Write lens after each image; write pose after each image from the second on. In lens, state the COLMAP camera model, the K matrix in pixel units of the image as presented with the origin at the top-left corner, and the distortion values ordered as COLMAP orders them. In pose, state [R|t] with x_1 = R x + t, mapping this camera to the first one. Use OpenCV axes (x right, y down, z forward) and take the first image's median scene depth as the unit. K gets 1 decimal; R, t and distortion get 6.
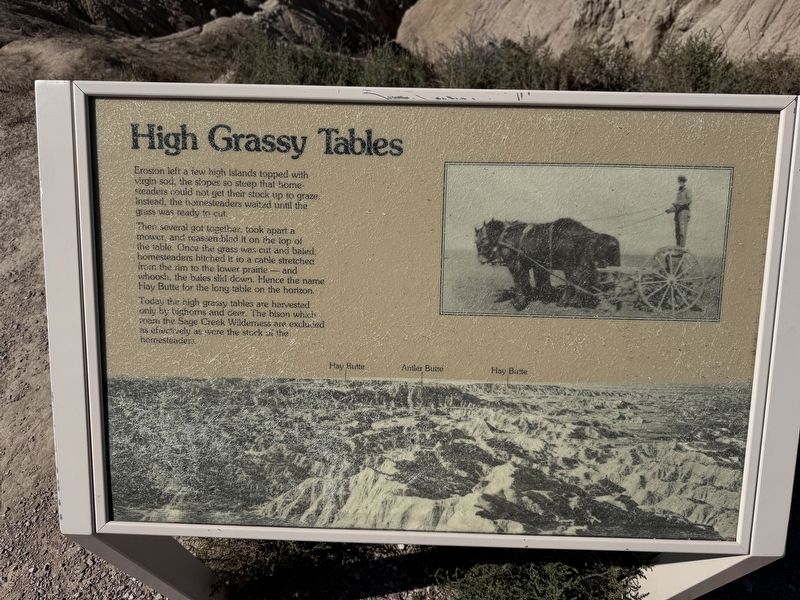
lens RADIAL K [[560.7, 0, 400.2], [0, 560.7, 299.9], [0, 0, 1]] dist [0.012045, -0.008622]
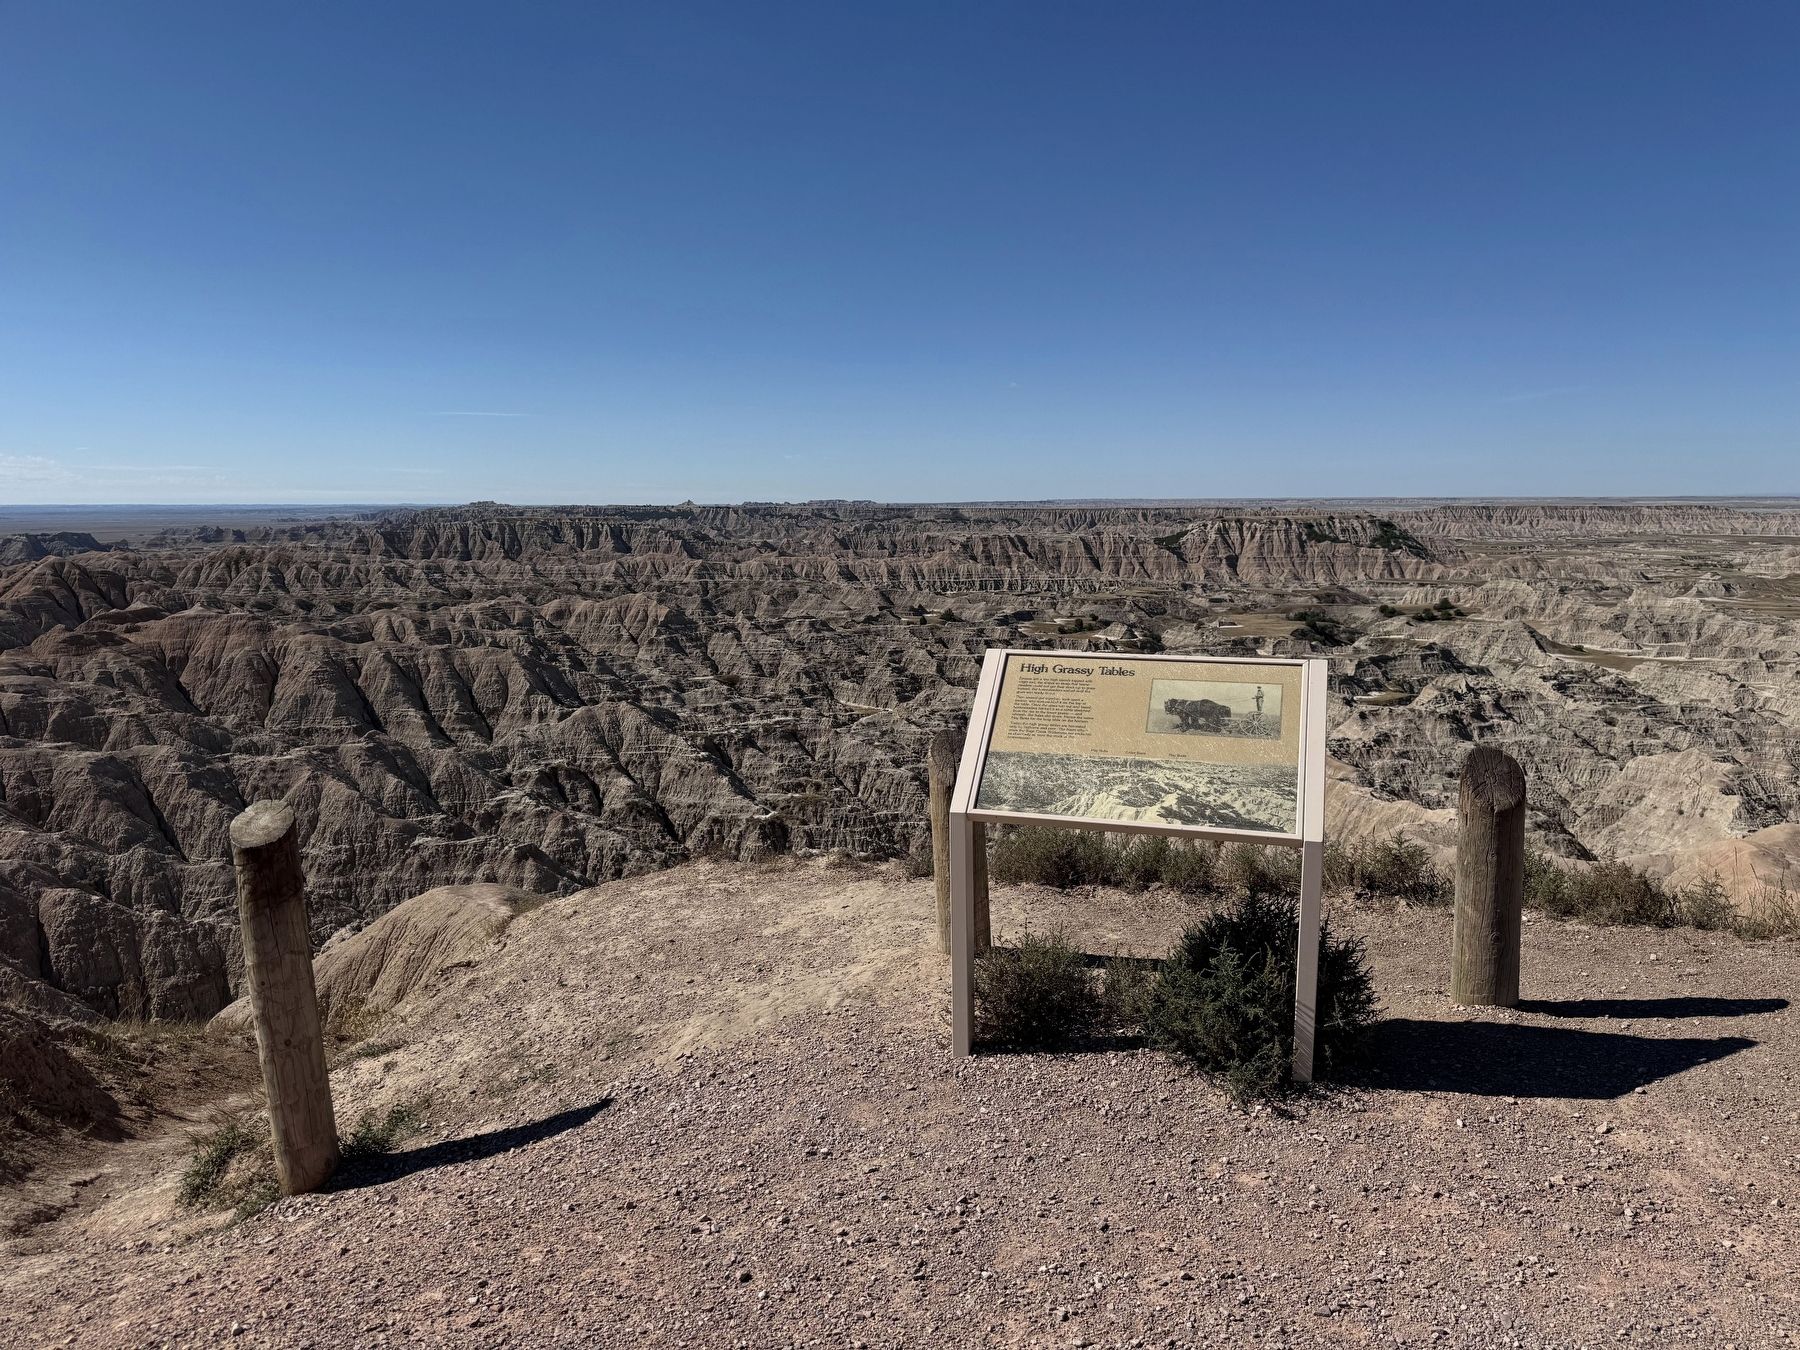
lens RADIAL K [[1261.5, 0, 900.1], [0, 1261.5, 674.2], [0, 0, 1]] dist [0.012045, -0.008622]
pose [[0.959534, 0.025050, -0.280478, 0.508346], [-0.218583, 0.694201, -0.685789, 3.328790], [0.177529, 0.719345, 0.671585, -2.534225]]
